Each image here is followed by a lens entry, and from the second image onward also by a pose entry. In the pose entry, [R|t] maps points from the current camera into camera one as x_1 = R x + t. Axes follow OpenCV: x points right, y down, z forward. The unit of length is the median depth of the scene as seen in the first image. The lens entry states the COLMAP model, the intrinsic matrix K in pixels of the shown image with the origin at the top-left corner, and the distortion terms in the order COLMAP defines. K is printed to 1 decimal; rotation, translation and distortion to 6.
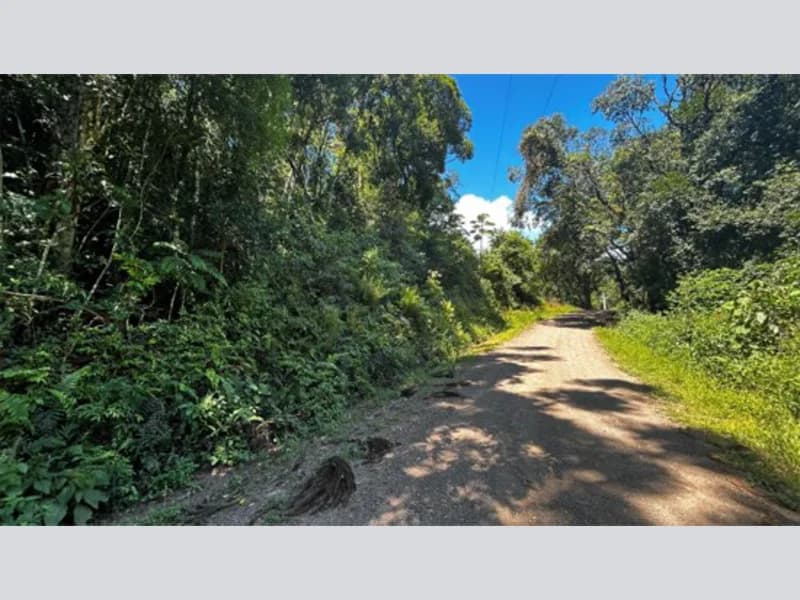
lens RADIAL K [[575.4, 0, 396.0], [0, 575.4, 297.3], [0, 0, 1]] dist [0.057881, -0.073542]
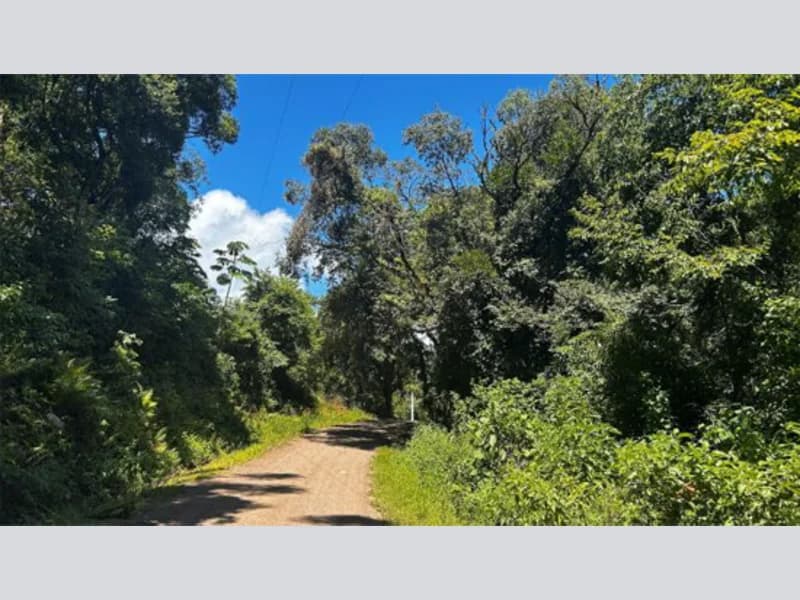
lens RADIAL K [[575.4, 0, 396.0], [0, 575.4, 297.3], [0, 0, 1]] dist [0.057881, -0.073542]
pose [[0.868434, 0.162794, 0.468317, 0.022412], [-0.073037, 0.976258, -0.203924, 0.018008], [-0.490396, 0.142890, 0.859706, 0.402177]]
